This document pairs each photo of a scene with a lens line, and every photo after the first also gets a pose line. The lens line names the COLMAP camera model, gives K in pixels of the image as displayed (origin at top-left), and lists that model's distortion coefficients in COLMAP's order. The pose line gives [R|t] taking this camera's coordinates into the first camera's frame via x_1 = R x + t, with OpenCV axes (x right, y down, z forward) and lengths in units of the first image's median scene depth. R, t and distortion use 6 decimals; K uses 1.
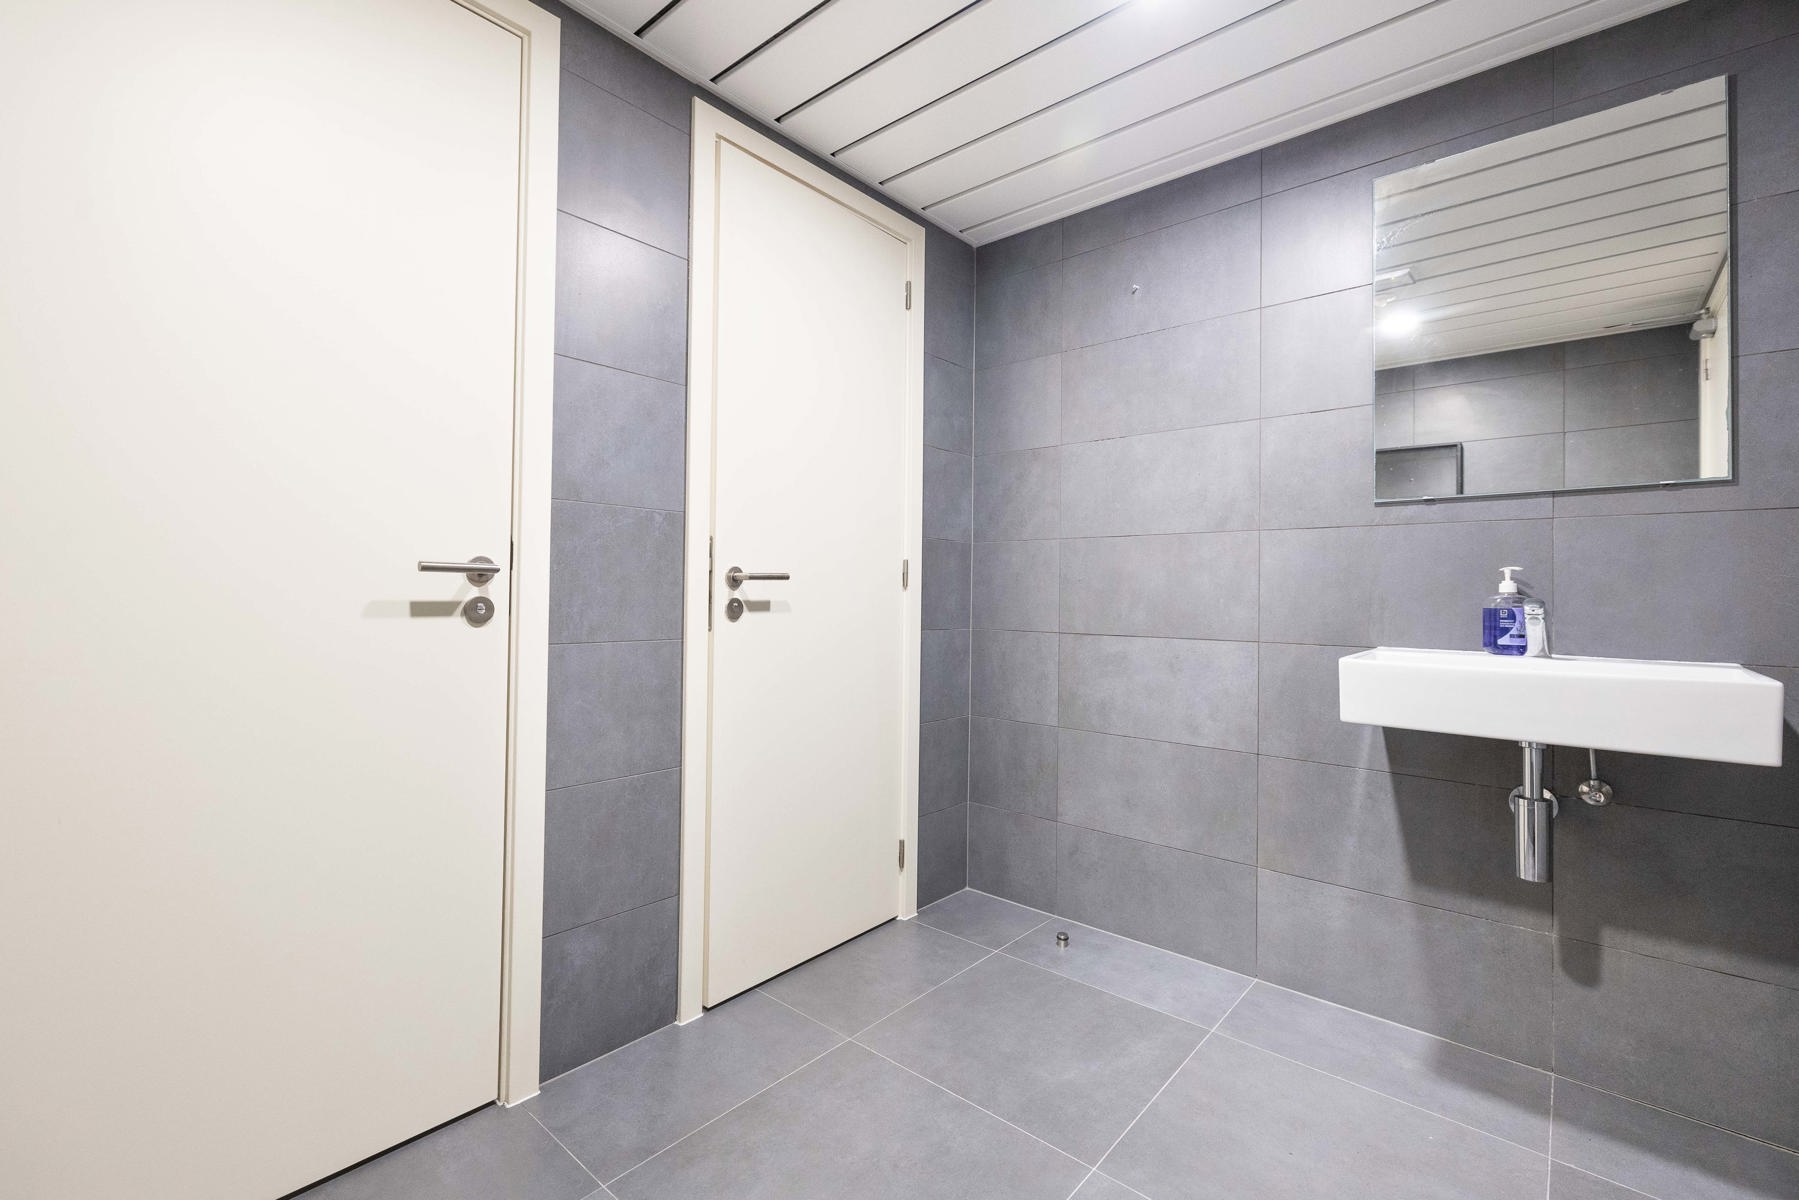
lens RADIAL K [[776.1, 0, 899.5], [0, 776.1, 600.0], [0, 0, 1]] dist [0.002007, 0.000117]
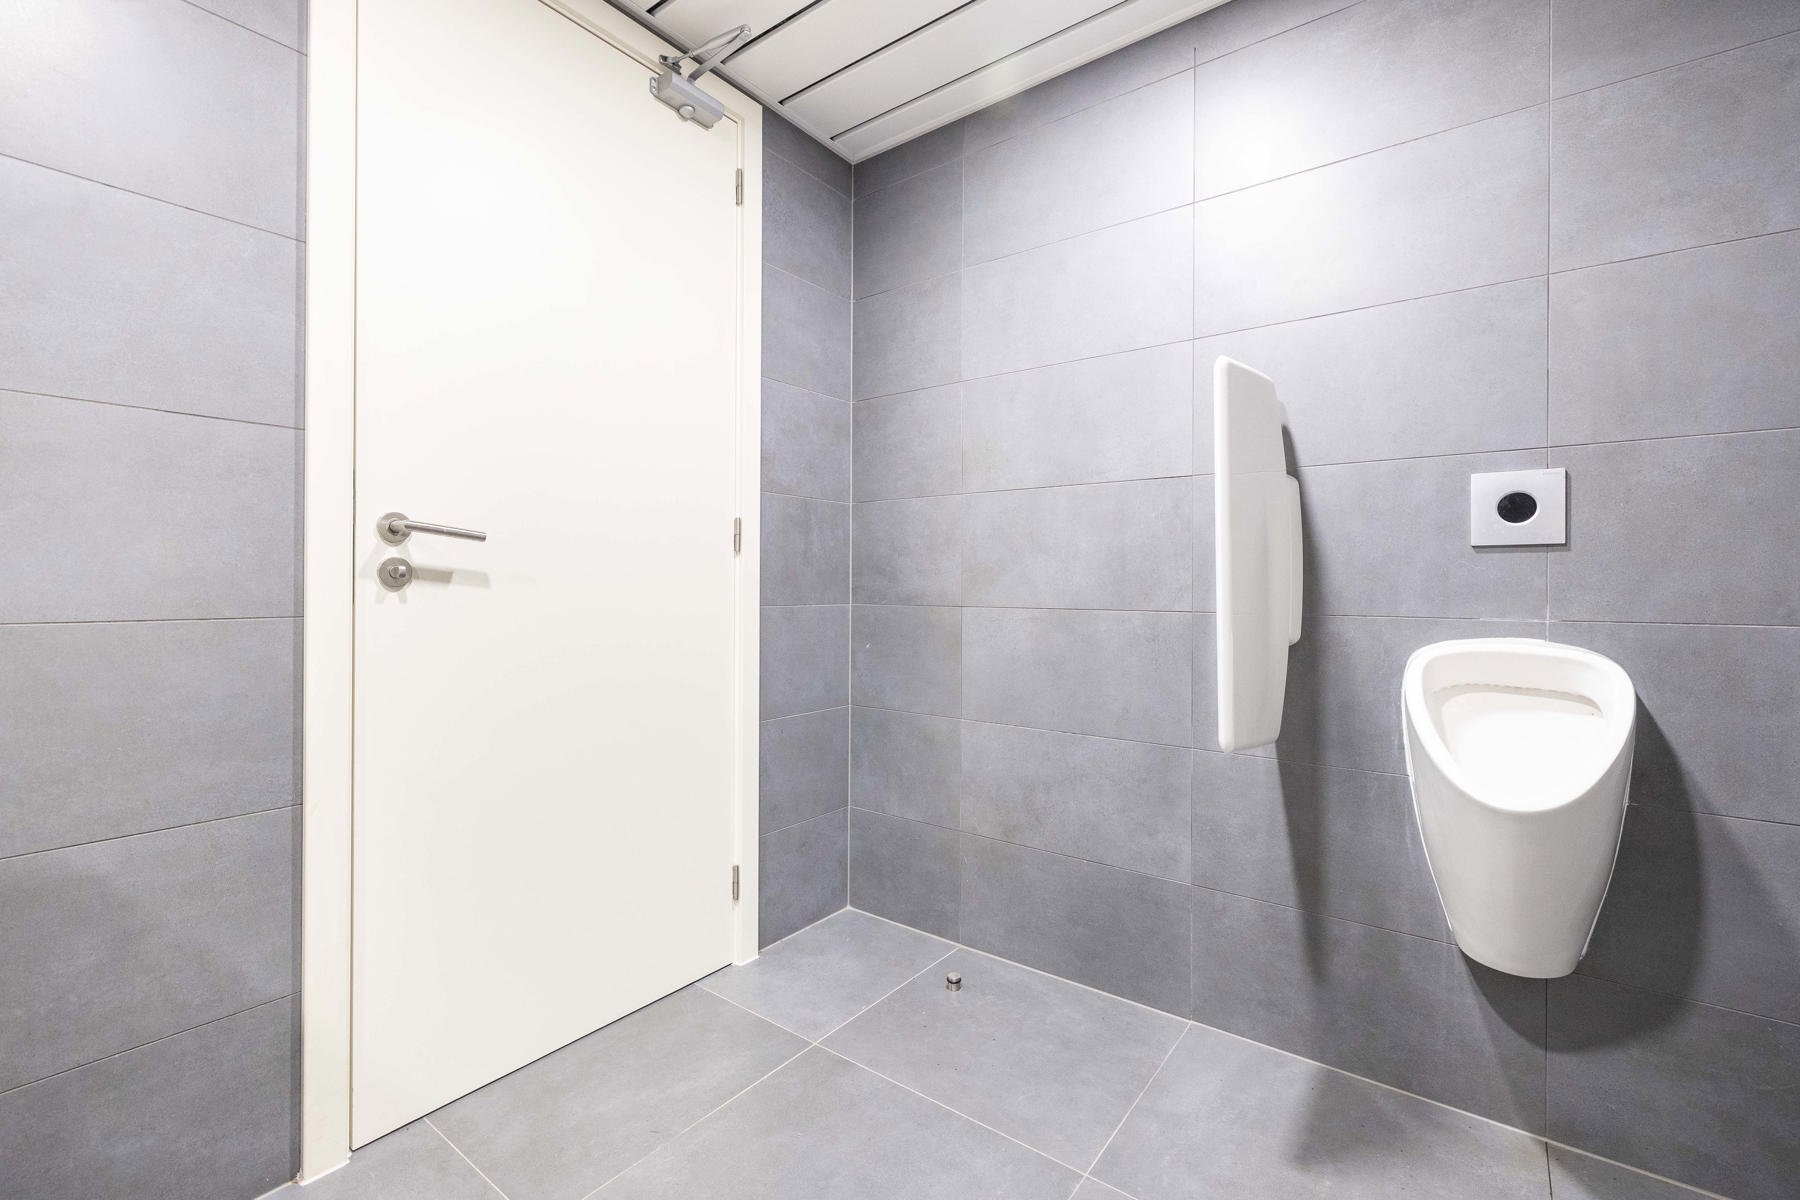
lens RADIAL K [[781.1, 0, 898.9], [0, 781.1, 576.4], [0, 0, 1]] dist [-0.002280, -0.000313]
pose [[0.998417, -0.009809, 0.055383, 0.129438], [0.010063, 0.999940, -0.004298, 0.014284], [-0.055337, 0.004848, 0.998456, 0.180406]]
